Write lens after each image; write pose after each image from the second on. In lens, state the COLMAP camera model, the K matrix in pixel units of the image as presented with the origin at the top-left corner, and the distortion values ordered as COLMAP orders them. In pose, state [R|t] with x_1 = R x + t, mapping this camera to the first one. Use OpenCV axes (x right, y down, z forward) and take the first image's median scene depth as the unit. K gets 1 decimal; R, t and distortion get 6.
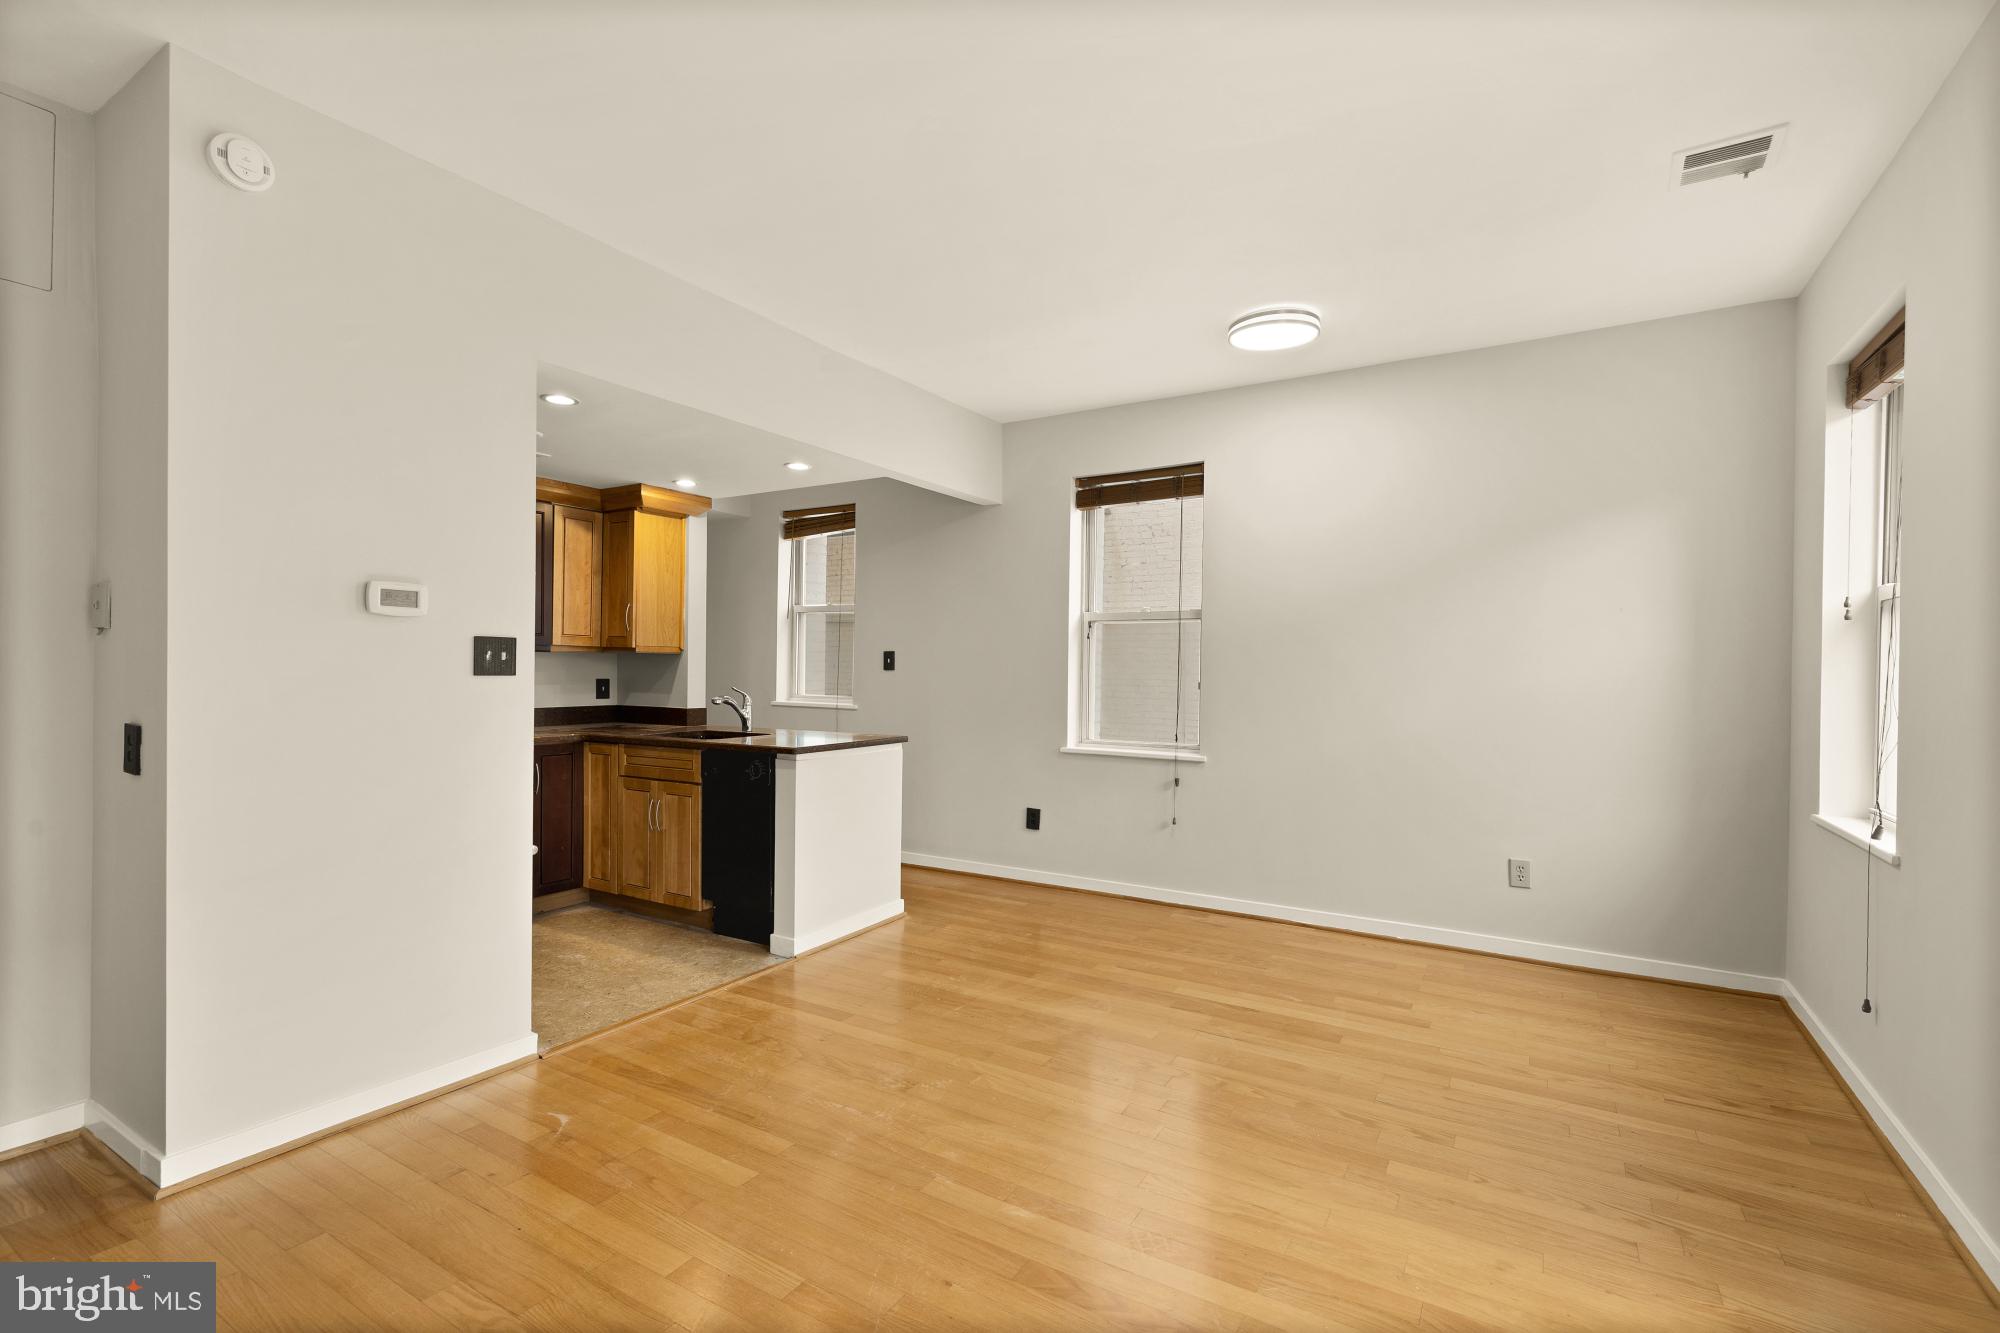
lens RADIAL K [[894.5, 0, 1003.7], [0, 894.5, 674.3], [0, 0, 1]] dist [0.006913, -0.000816]
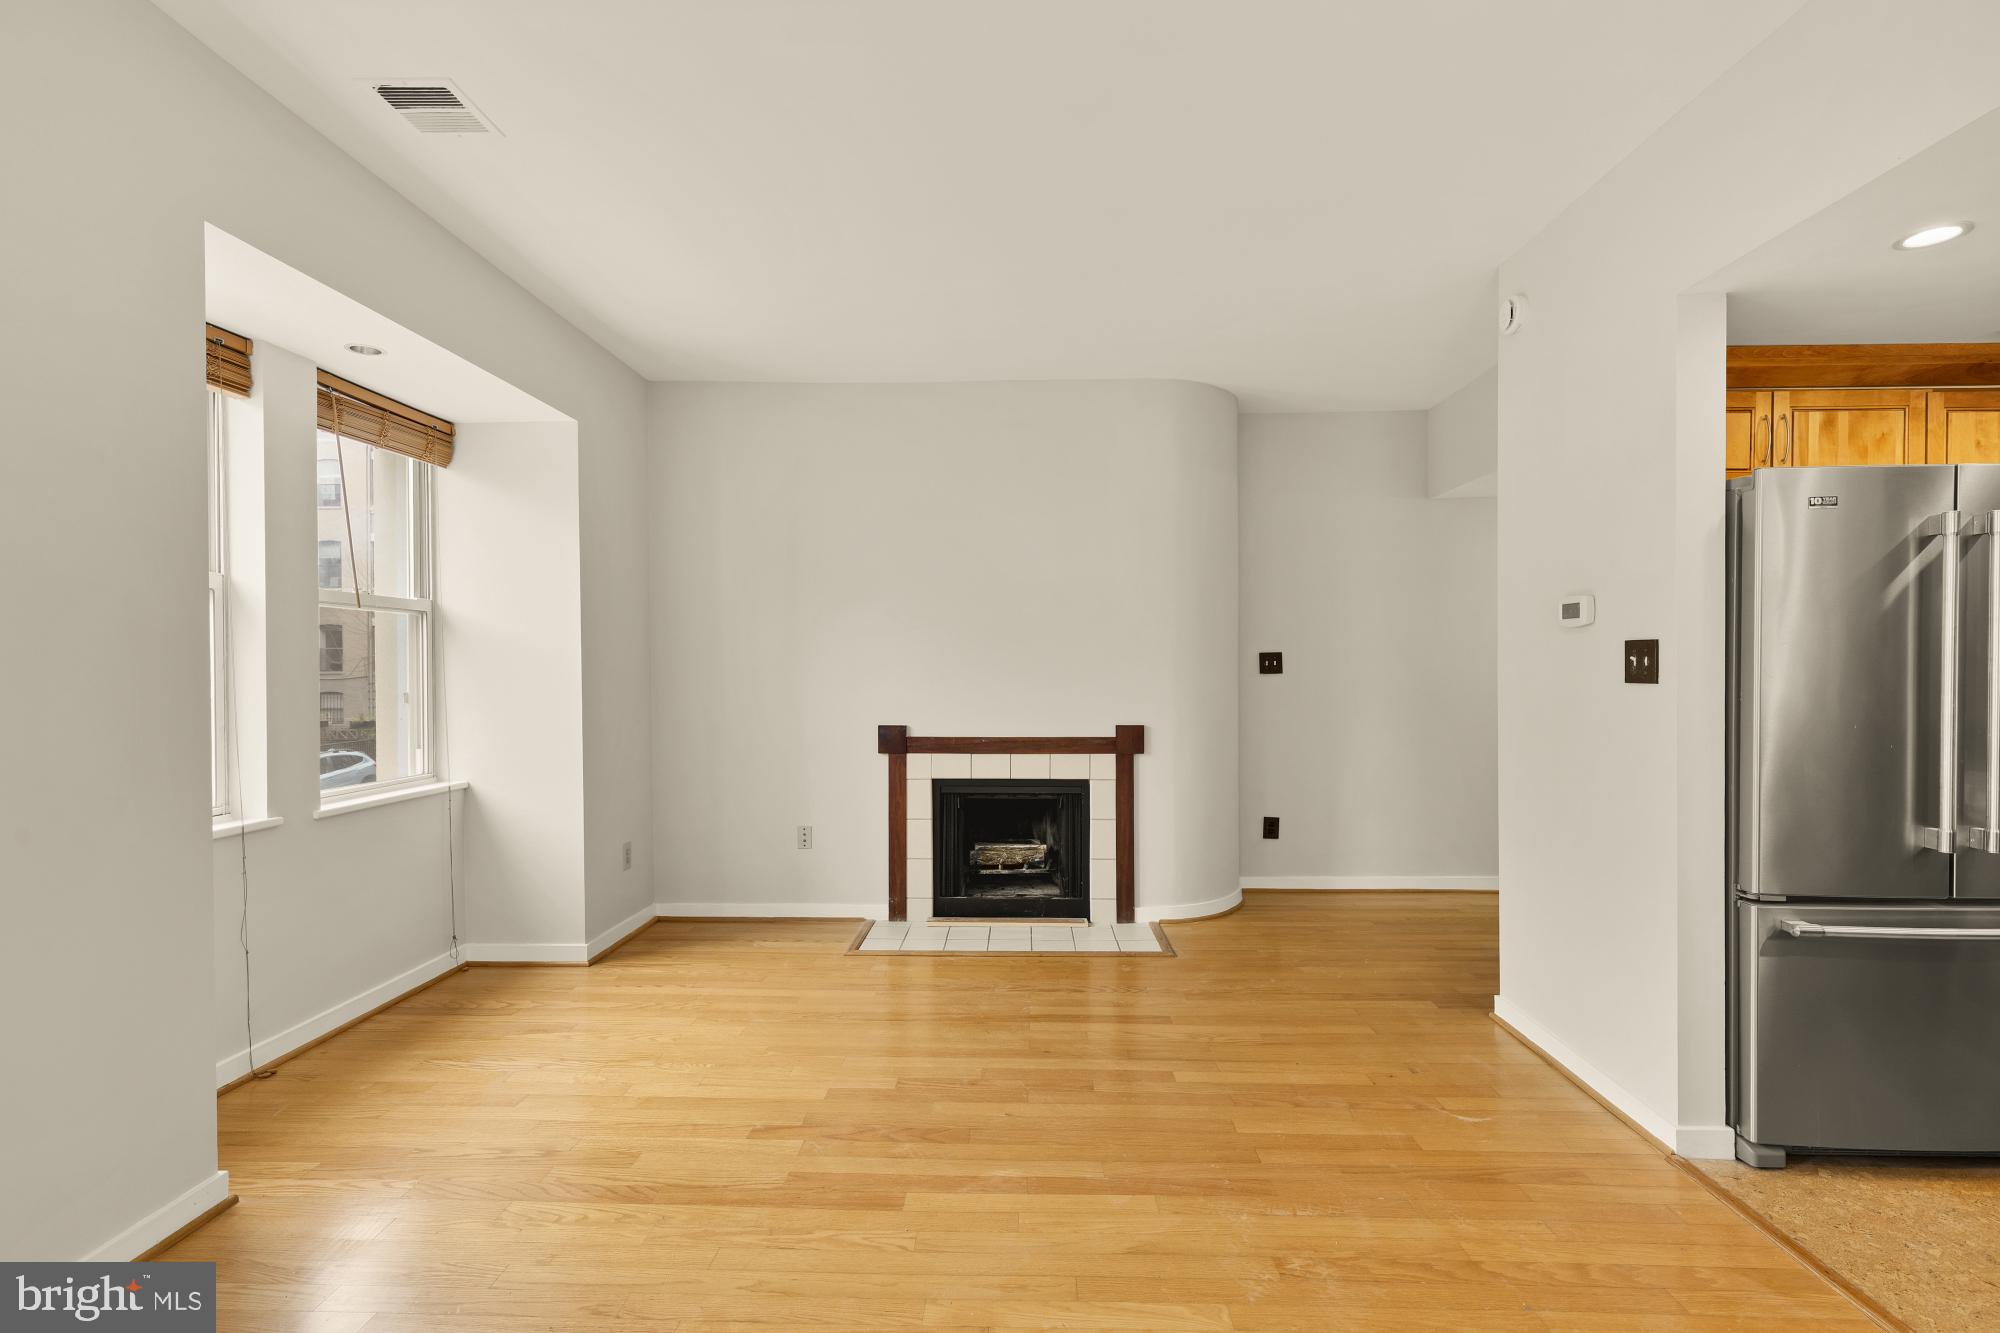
lens RADIAL K [[904.4, 0, 1002.1], [0, 904.4, 672.6], [0, 0, 1]] dist [0.008306, -0.000855]
pose [[-0.868441, -0.006610, -0.495749, 0.263850], [-0.010656, 0.999929, 0.005333, -0.004502], [0.495679, 0.009914, -0.868449, 0.901135]]
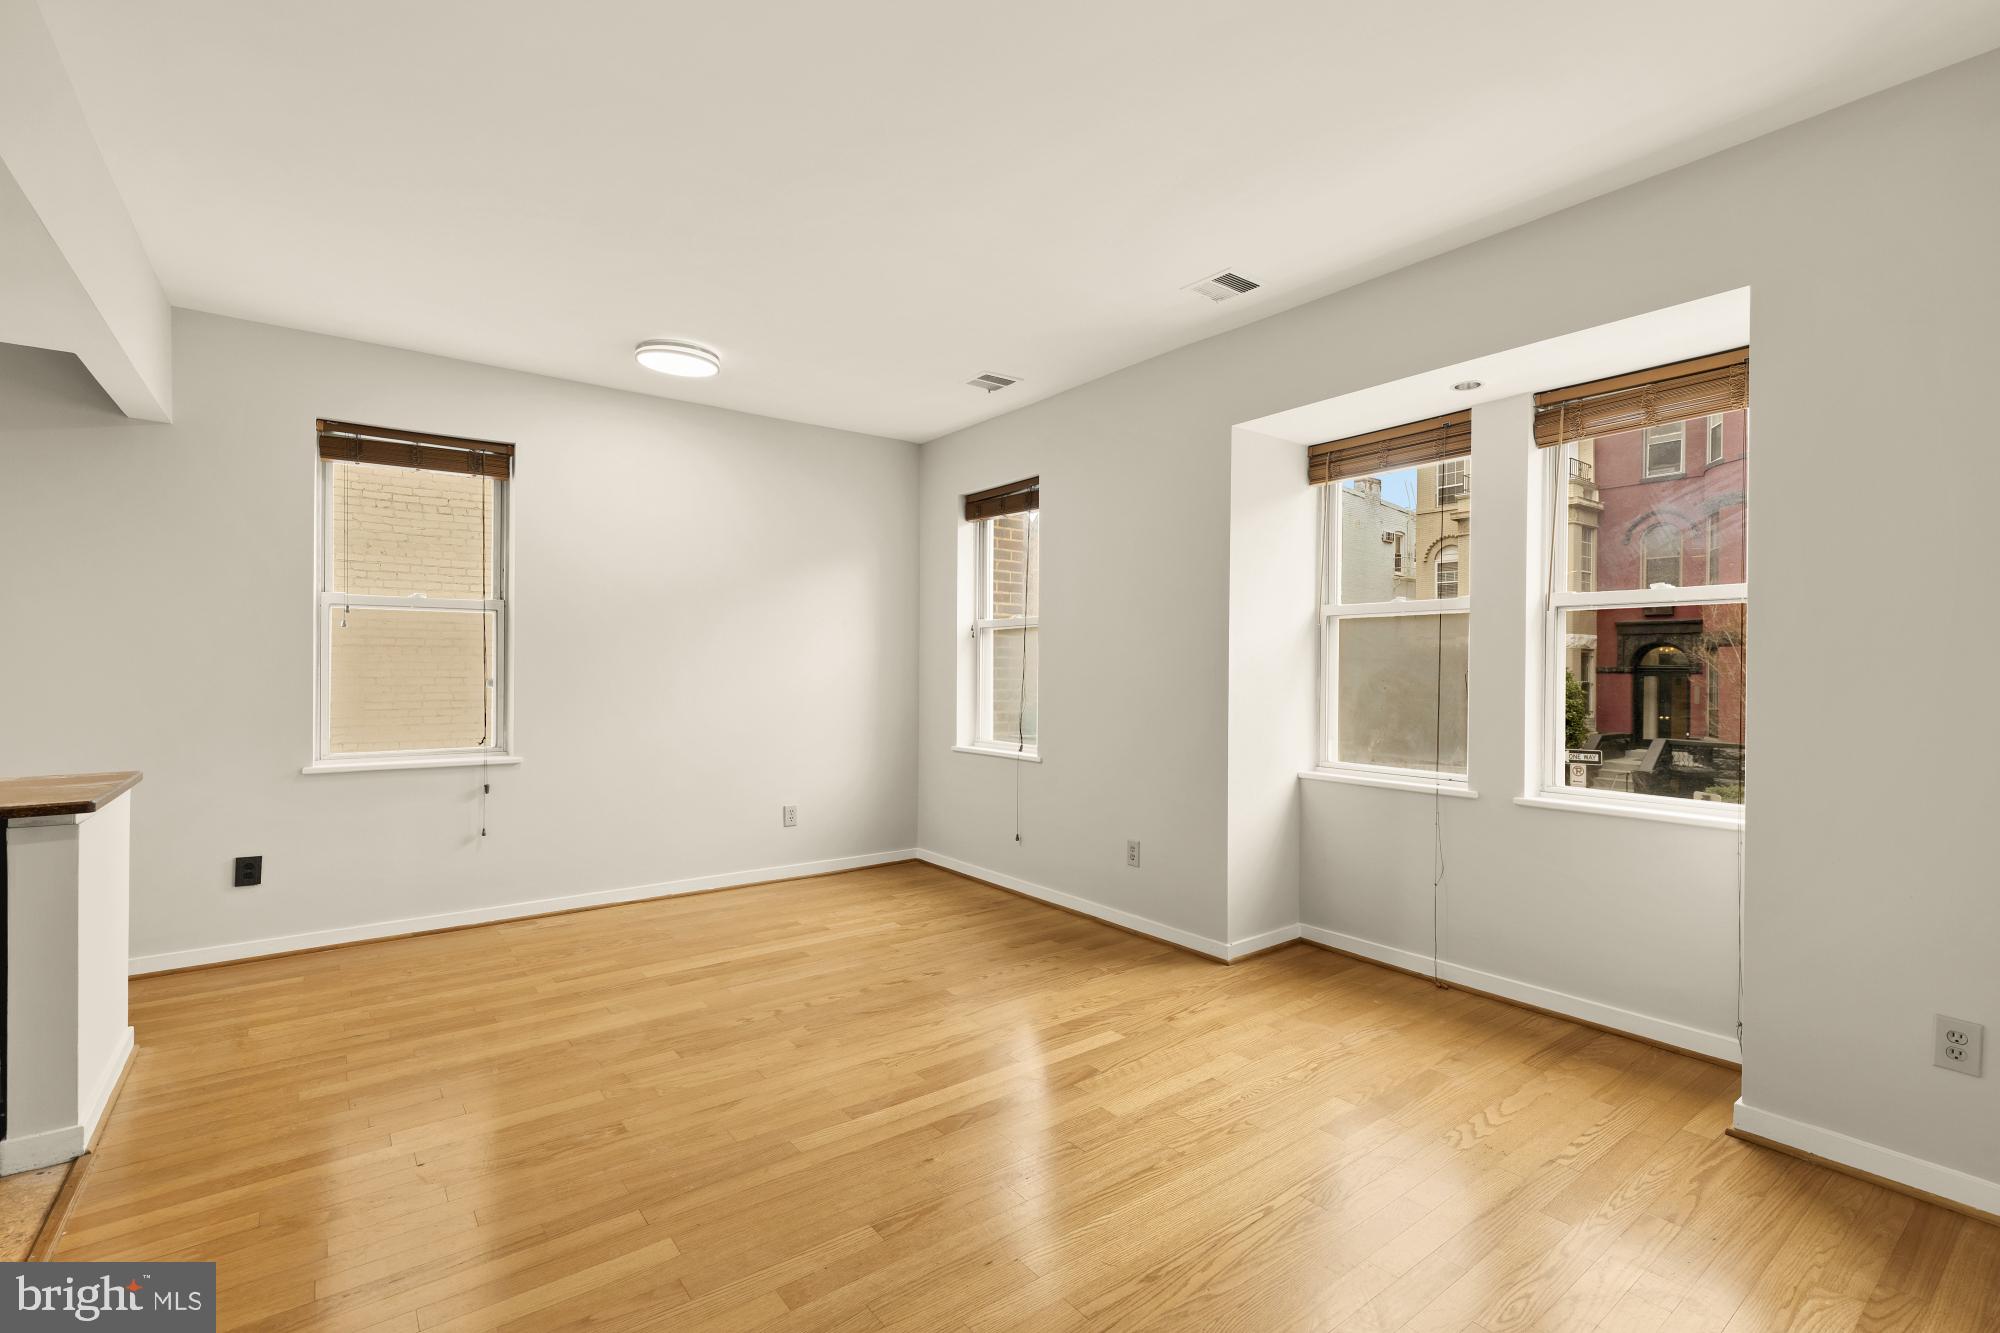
lens RADIAL K [[894.5, 0, 1003.7], [0, 894.5, 674.3], [0, 0, 1]] dist [0.006913, -0.000816]
pose [[0.363532, -0.014382, 0.931471, -0.483094], [0.004150, 0.999896, 0.013819, -0.007245], [-0.931572, -0.001158, 0.363554, 0.182861]]
